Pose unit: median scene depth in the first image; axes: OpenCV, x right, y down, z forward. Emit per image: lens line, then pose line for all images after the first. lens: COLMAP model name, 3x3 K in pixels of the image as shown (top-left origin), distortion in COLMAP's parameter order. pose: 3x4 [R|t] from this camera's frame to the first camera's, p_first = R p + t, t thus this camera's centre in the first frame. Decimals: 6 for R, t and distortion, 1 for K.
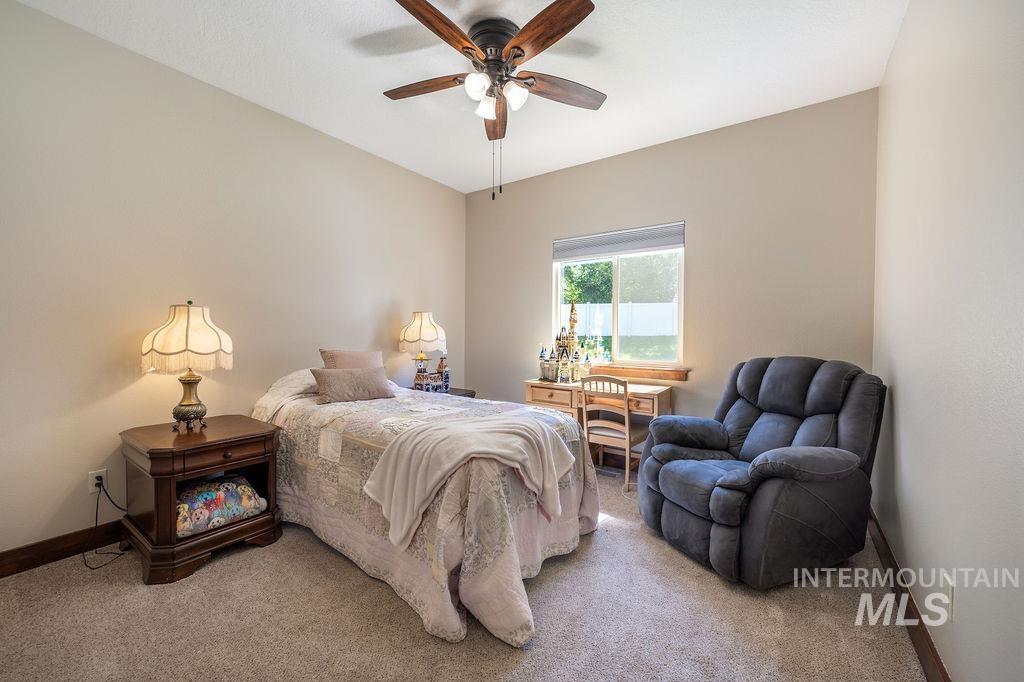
lens RADIAL K [[407.6, 0, 507.3], [0, 407.6, 338.2], [0, 0, 1]] dist [-0.001211, -0.000489]
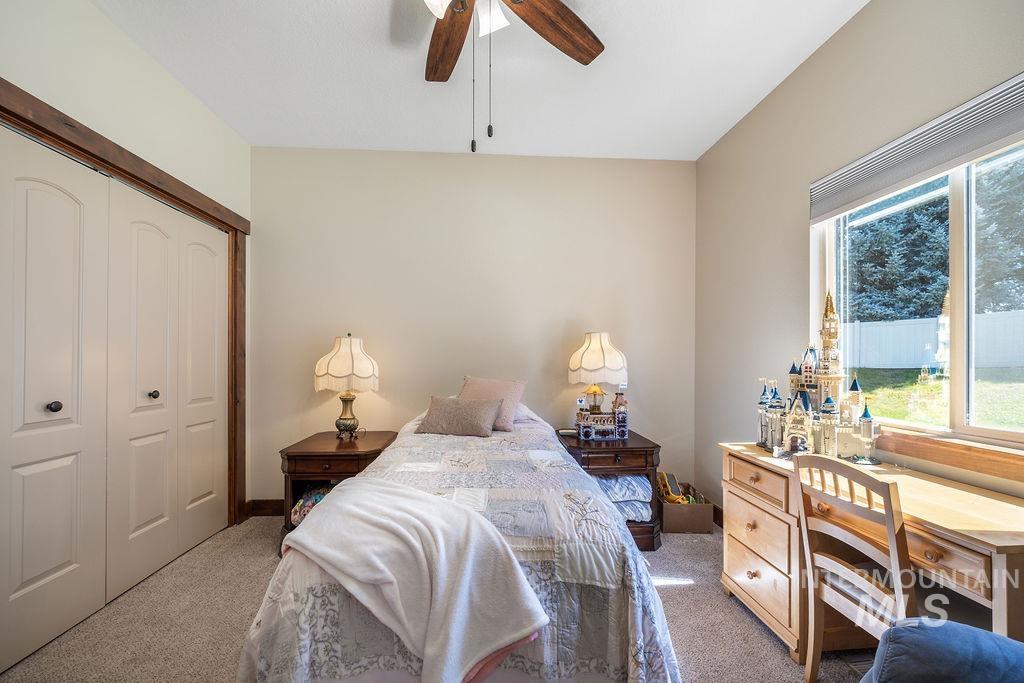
lens RADIAL K [[407.6, 0, 506.1], [0, 407.6, 357.0], [0, 0, 1]] dist [-0.001211, -0.000489]
pose [[0.619149, -0.006512, -0.785247, 0.340769], [-0.009541, 0.999829, -0.015813, -0.004722], [0.785216, 0.017283, 0.618981, 0.442468]]
